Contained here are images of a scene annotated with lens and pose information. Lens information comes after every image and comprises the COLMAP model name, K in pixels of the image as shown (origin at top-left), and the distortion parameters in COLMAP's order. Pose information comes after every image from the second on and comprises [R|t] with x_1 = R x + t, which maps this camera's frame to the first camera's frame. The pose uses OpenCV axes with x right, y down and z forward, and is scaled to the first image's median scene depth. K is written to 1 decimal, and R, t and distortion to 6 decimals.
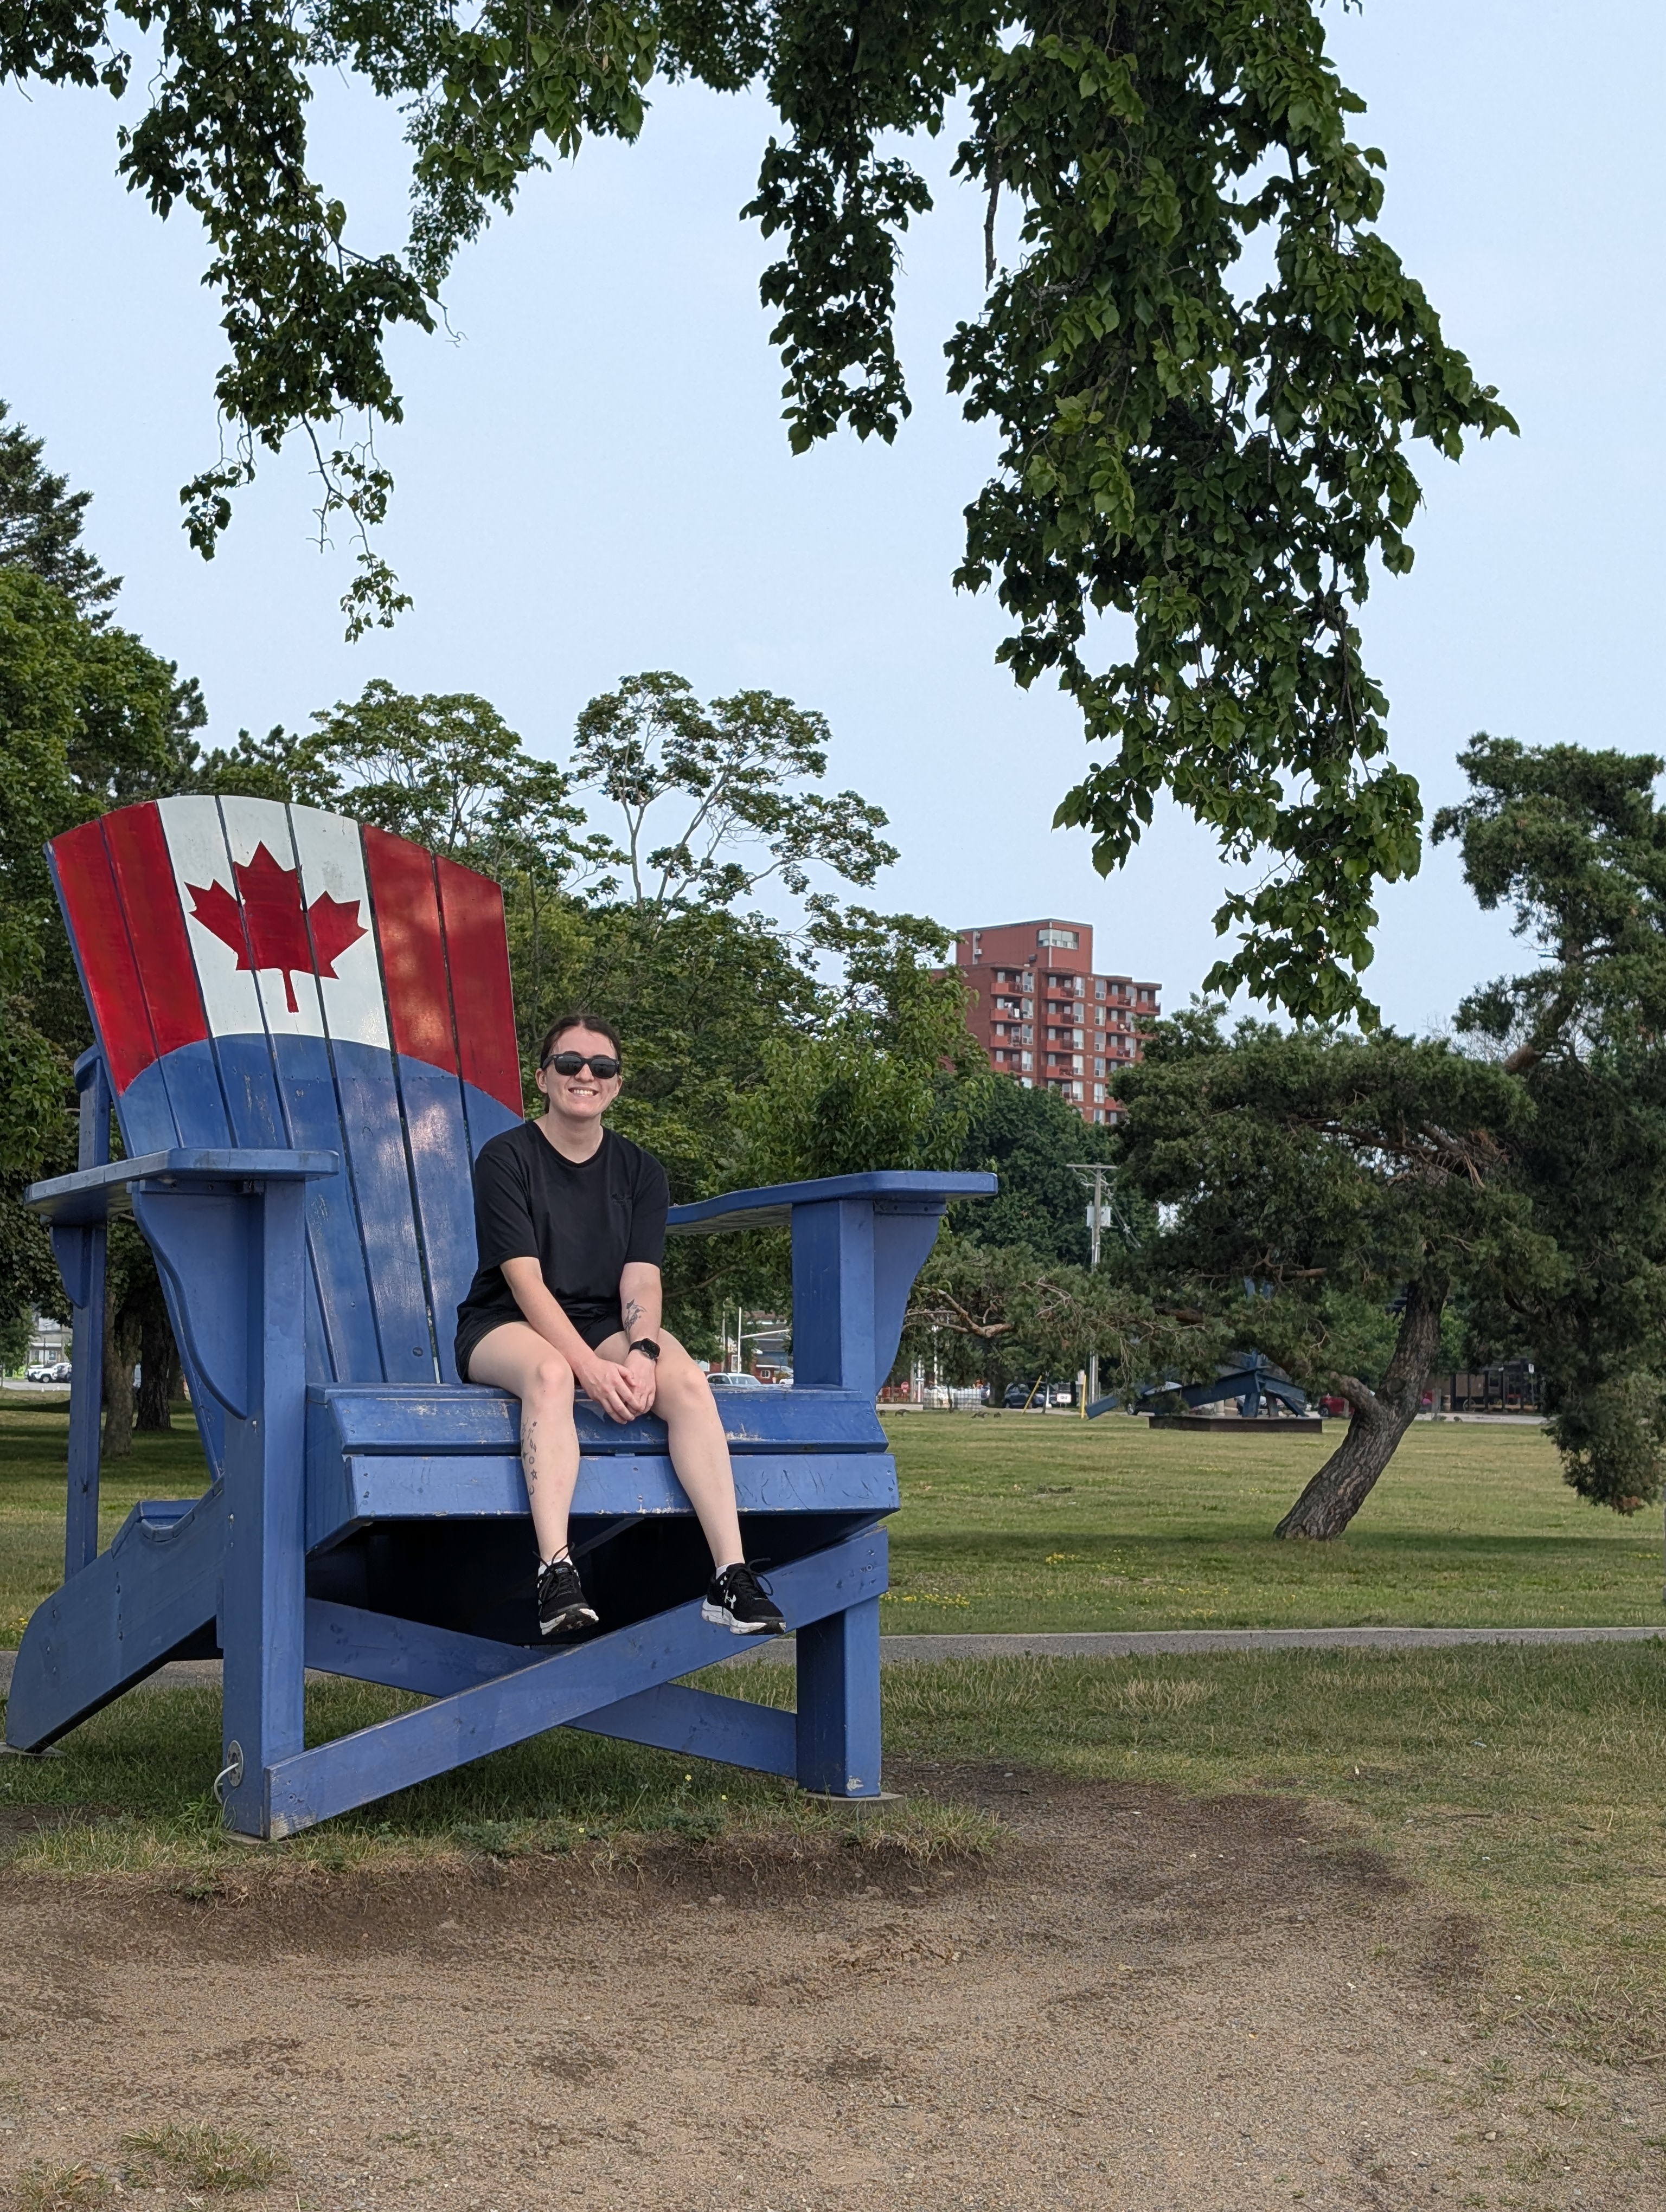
lens RADIAL K [[3765.1, 0, 661.9], [0, 3765.1, 1164.6], [0, 0, 1]] dist [0.268463, -1.369048]
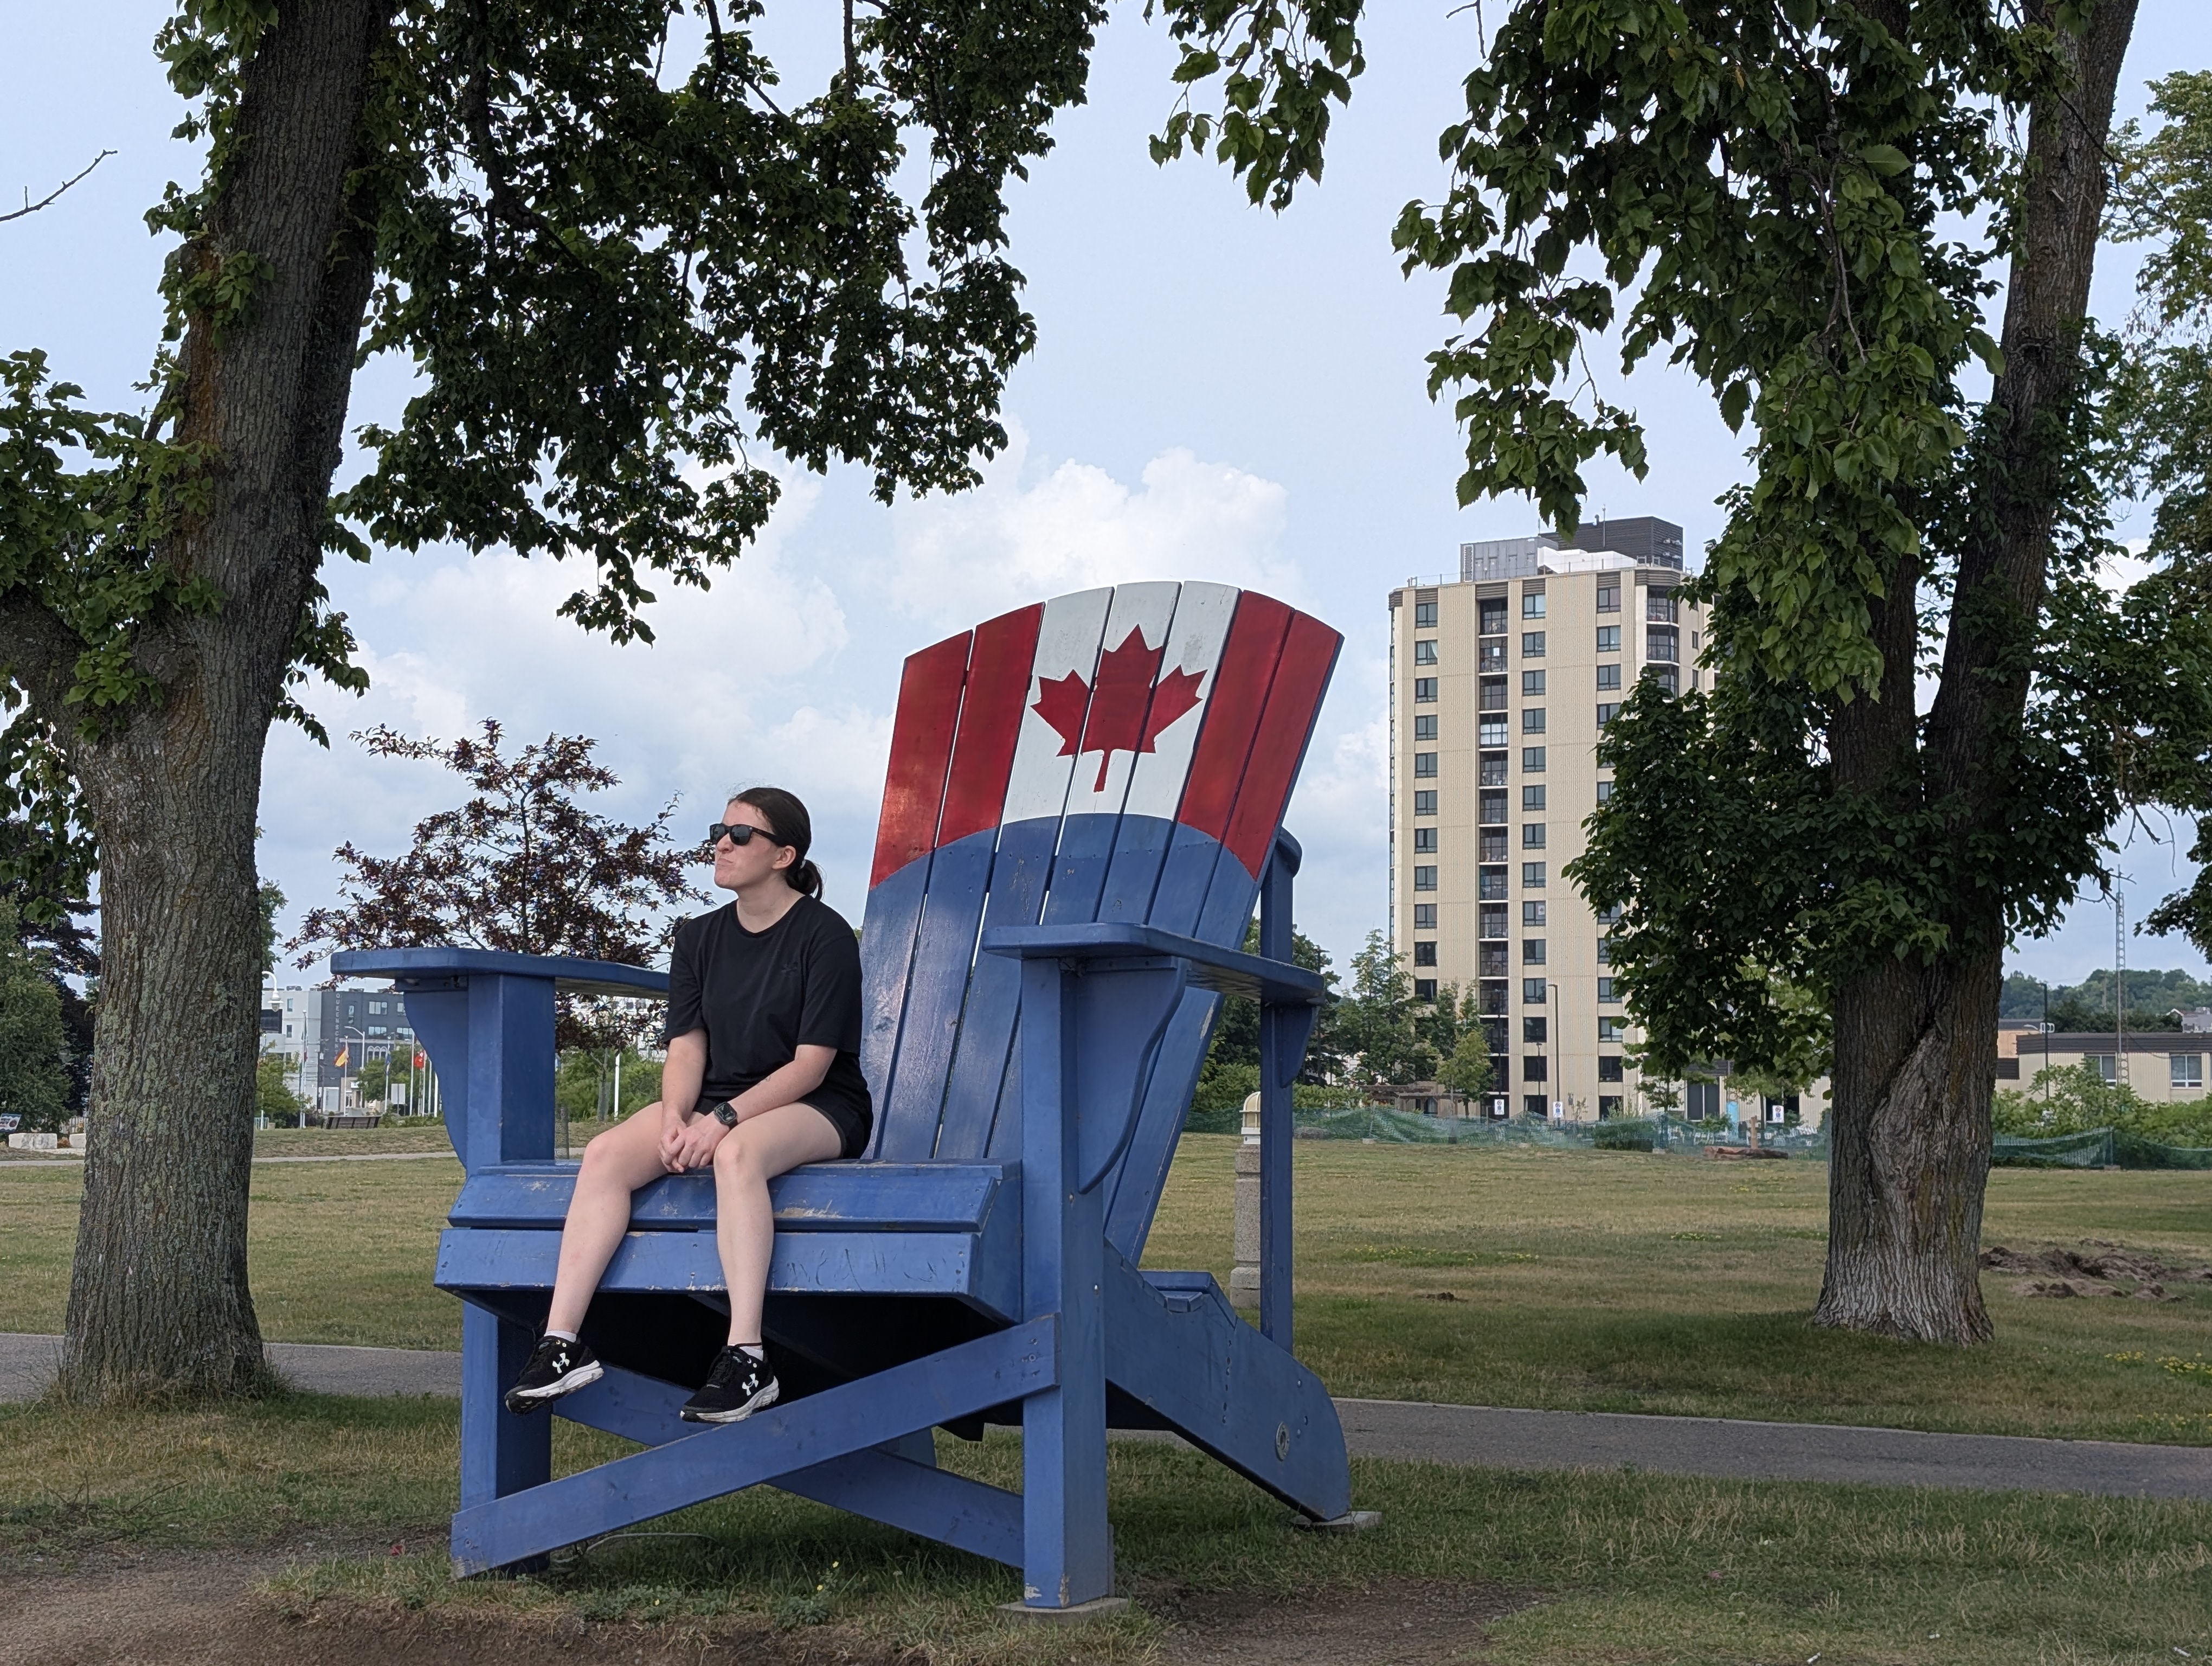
lens RADIAL K [[3742.8, 0, 1106.0], [0, 3742.8, 833.0], [0, 0, 1]] dist [0.246416, -1.280839]
pose [[0.546054, -0.074275, -0.834451, 0.456292], [0.049180, 0.997186, -0.056577, 0.017006], [0.836305, -0.010144, 0.548170, 0.278588]]
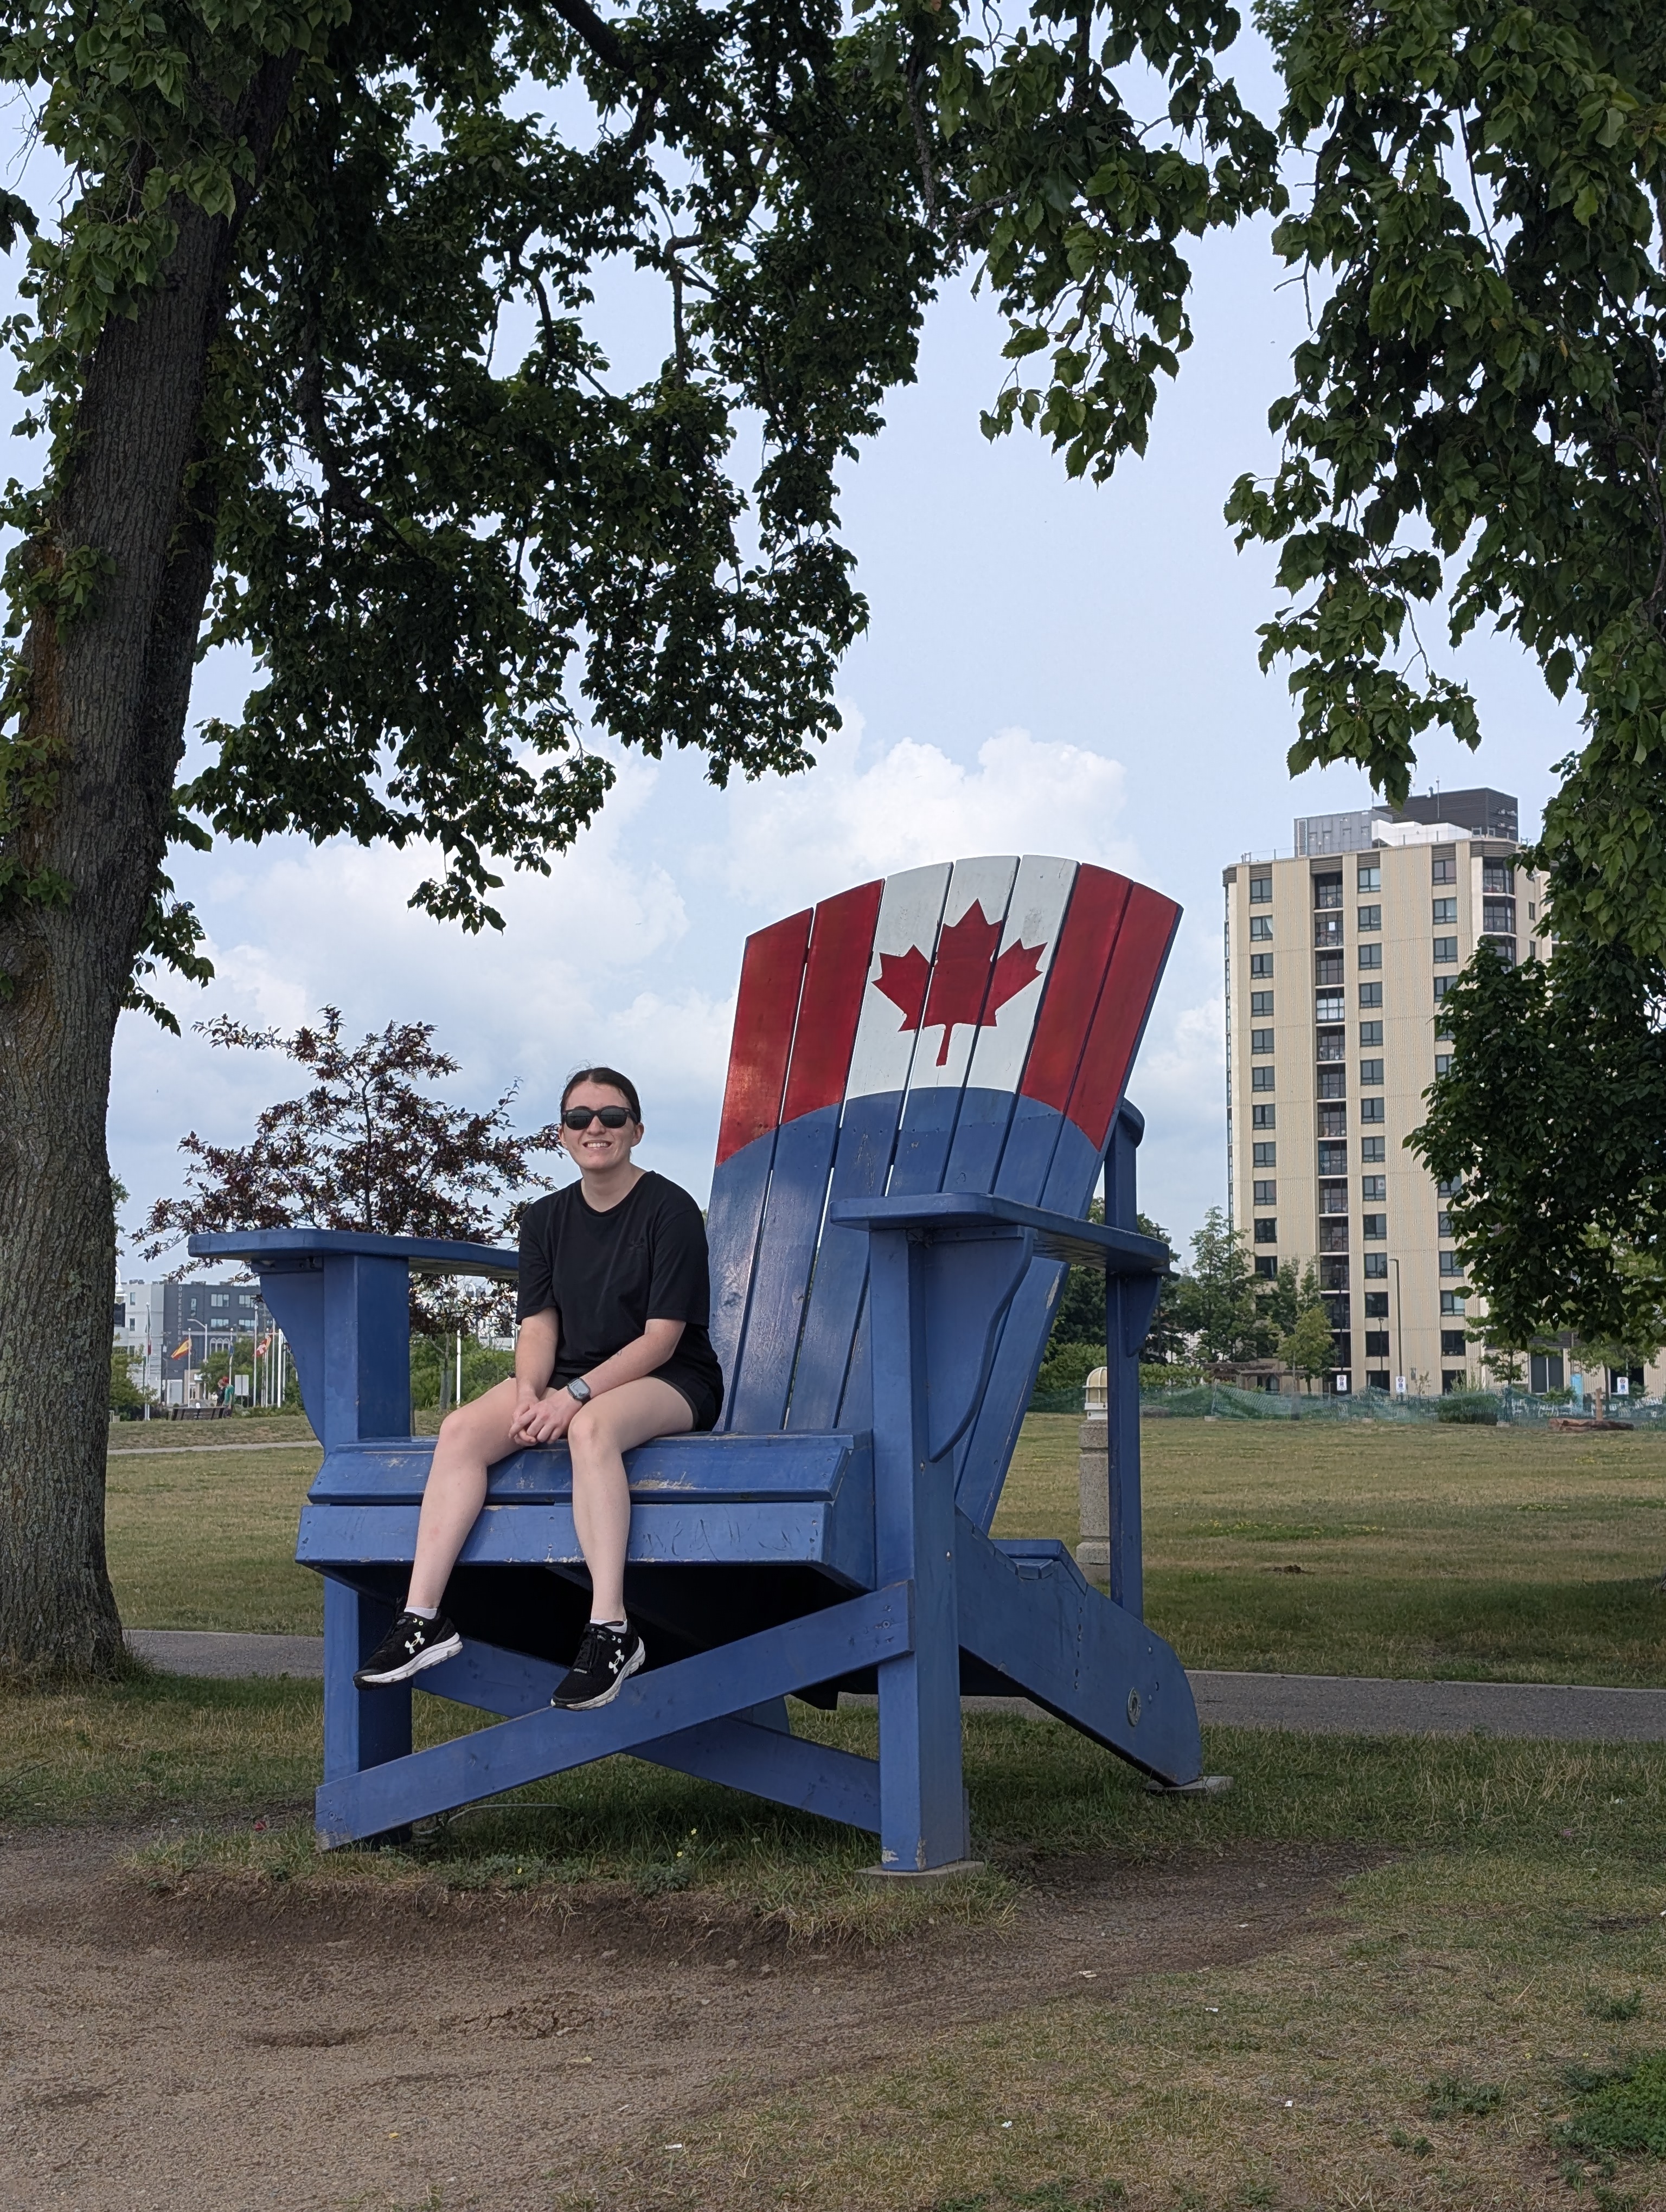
lens RADIAL K [[3756.0, 0, 874.8], [0, 3756.0, 1150.5], [0, 0, 1]] dist [0.234791, -1.197288]
pose [[0.530050, -0.076191, -0.844537, 0.461255], [0.065054, 0.996674, -0.049087, 0.019112], [0.845467, -0.028922, 0.533243, 0.273543]]
